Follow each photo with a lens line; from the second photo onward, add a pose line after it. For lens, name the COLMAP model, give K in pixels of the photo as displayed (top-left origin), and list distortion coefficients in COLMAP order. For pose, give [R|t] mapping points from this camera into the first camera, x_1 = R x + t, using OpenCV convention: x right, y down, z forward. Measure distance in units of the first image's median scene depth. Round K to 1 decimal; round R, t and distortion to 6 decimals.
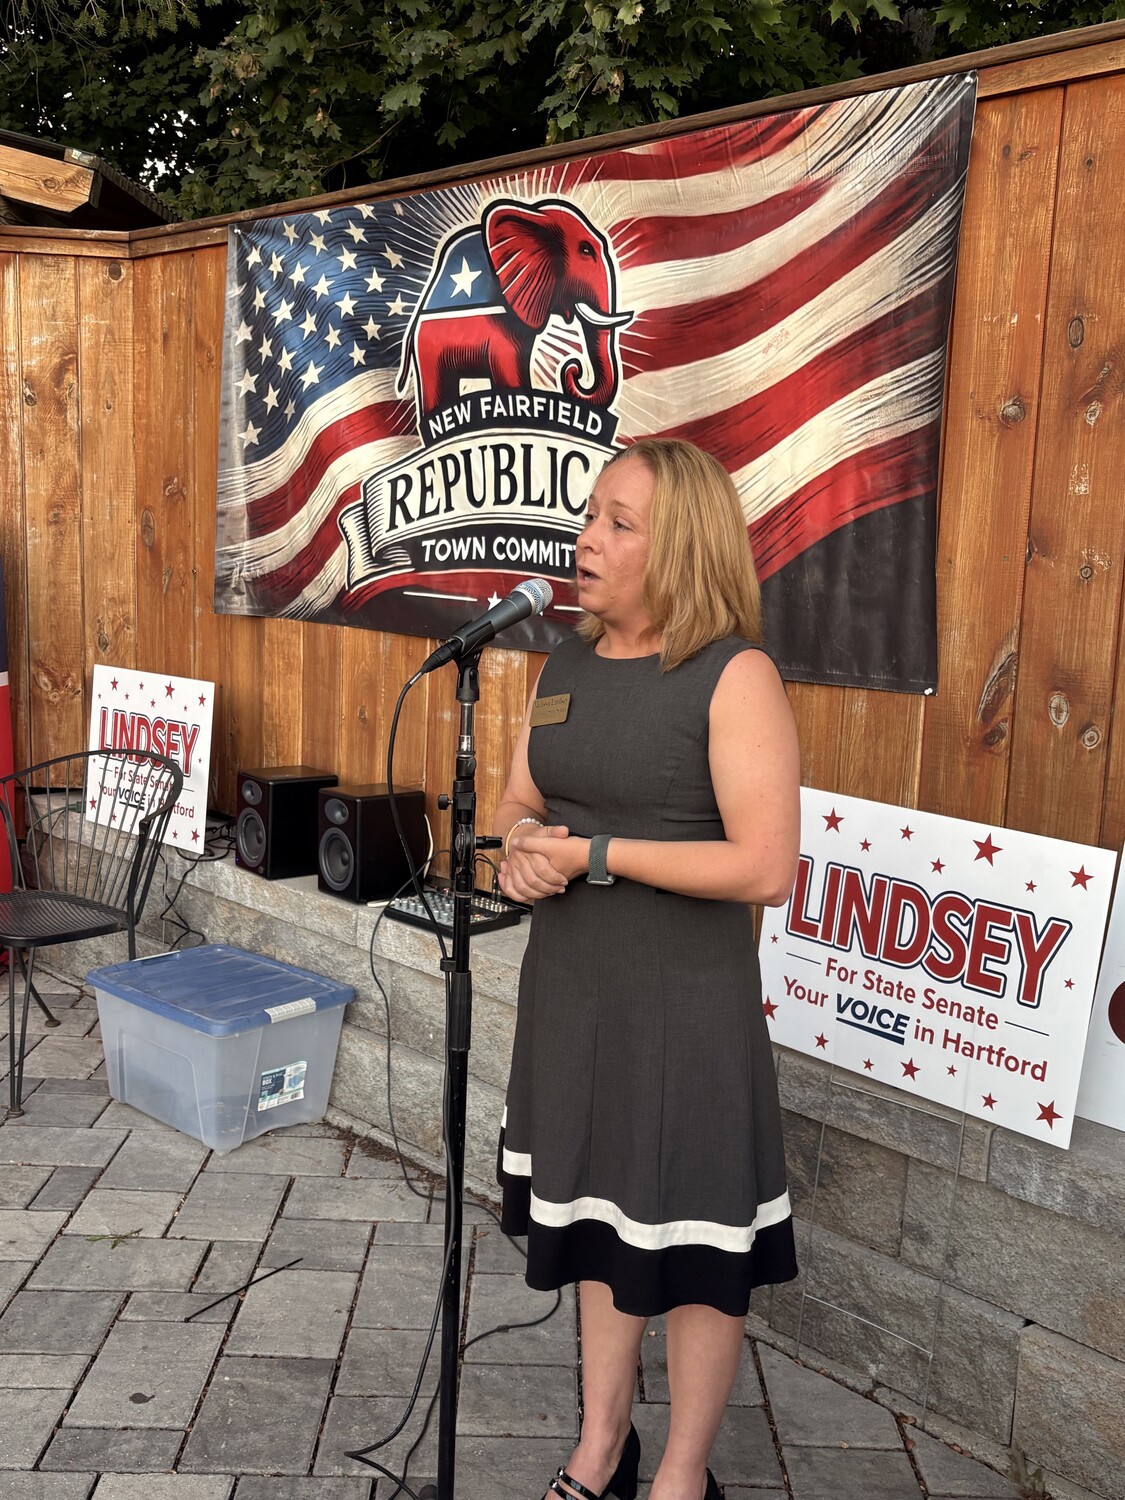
lens RADIAL K [[1426.0, 0, 562.5], [0, 1426.0, 750.0], [0, 0, 1]] dist [0.102178, -0.355691]
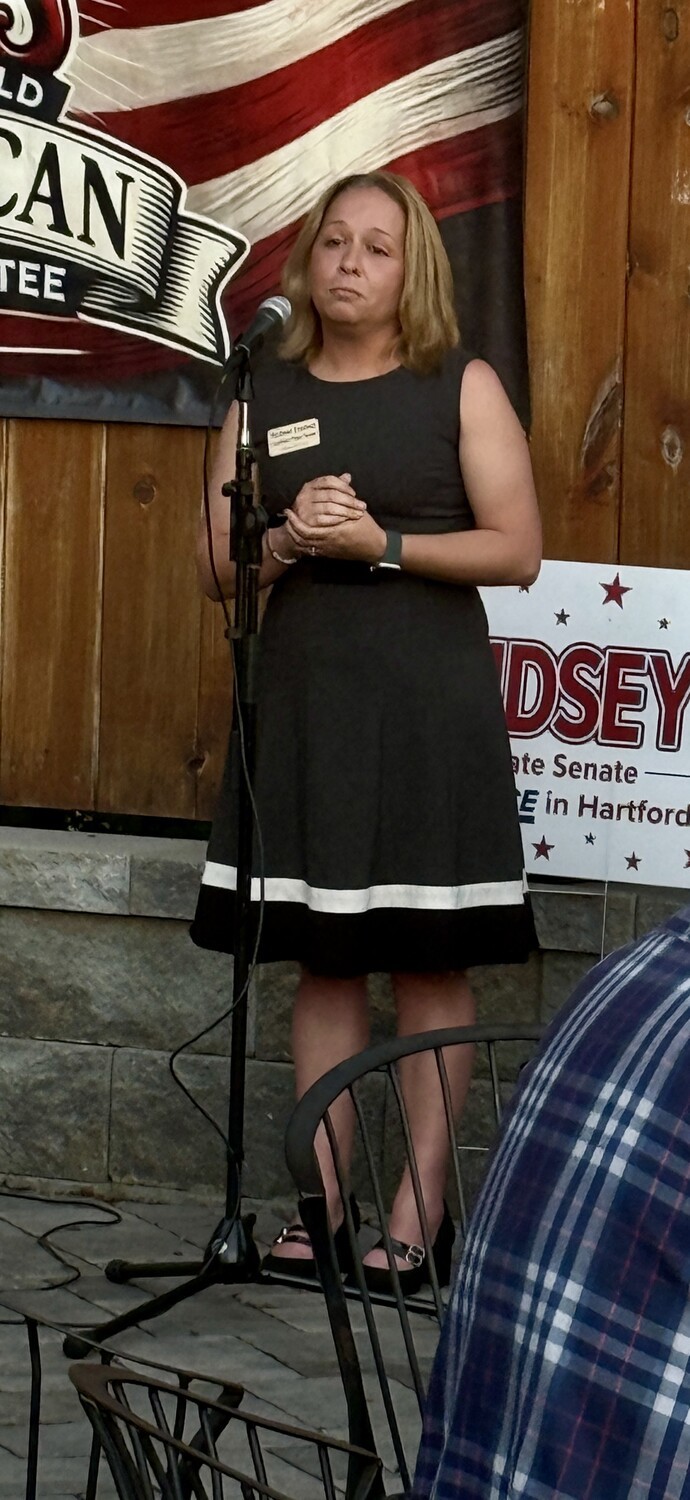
lens RADIAL K [[6475.4, 0, 345.0], [0, 6475.4, 750.0], [0, 0, 1]] dist [0.242347, -4.008736]
pose [[0.942688, -0.036588, 0.331663, -1.016876], [0.054032, 0.997590, -0.043522, 0.278457], [-0.329272, 0.058948, 0.942393, -2.322019]]
